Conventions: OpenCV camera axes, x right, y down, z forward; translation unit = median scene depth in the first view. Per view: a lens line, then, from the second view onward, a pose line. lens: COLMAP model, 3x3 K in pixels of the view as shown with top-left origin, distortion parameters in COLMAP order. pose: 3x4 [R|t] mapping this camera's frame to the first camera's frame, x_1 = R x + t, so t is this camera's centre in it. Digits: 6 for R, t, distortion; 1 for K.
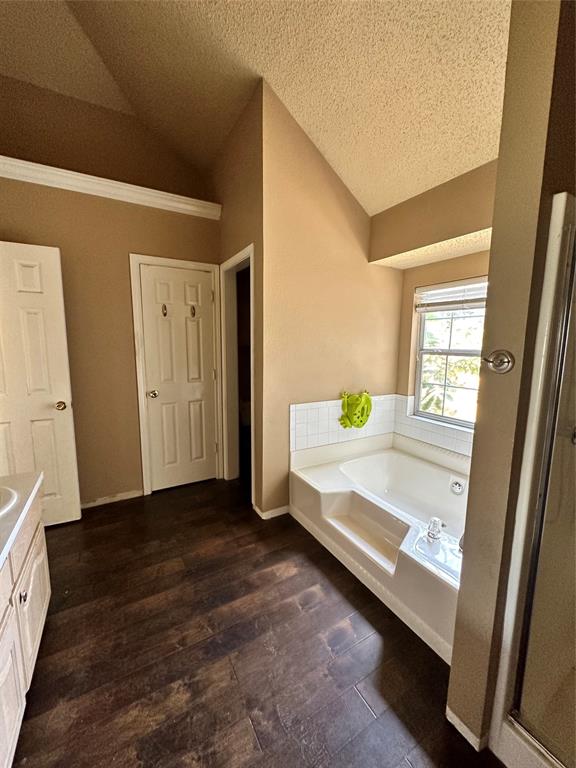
lens RADIAL K [[307.0, 0, 287.9], [0, 307.0, 387.5], [0, 0, 1]] dist [-0.000643, -0.000104]
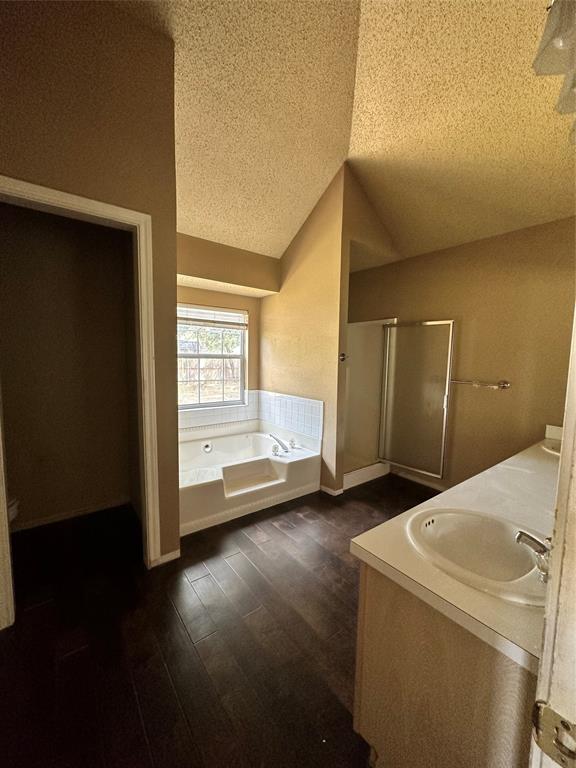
lens RADIAL K [[307.0, 0, 283.6], [0, 307.0, 383.4], [0, 0, 1]] dist [-0.000643, -0.000104]
pose [[-0.111136, -0.096661, 0.989093, -0.870259], [0.122710, 0.986308, 0.110177, -0.092066], [-0.986200, 0.133617, -0.097753, 0.715577]]
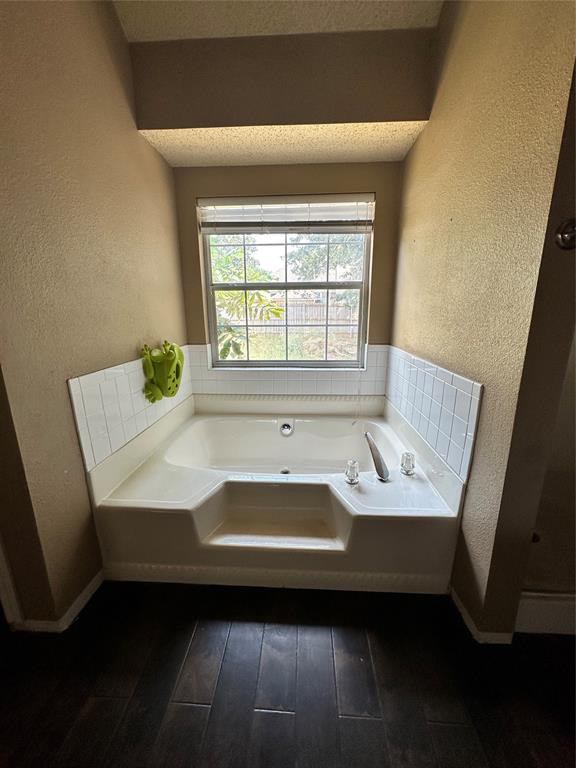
lens RADIAL K [[307.0, 0, 288.4], [0, 307.0, 384.6], [0, 0, 1]] dist [-0.000643, -0.000104]
pose [[0.540311, -0.212407, 0.814216, -0.192277], [0.122153, 0.977166, 0.173857, 0.020684], [-0.832552, 0.005522, 0.553920, 0.440834]]
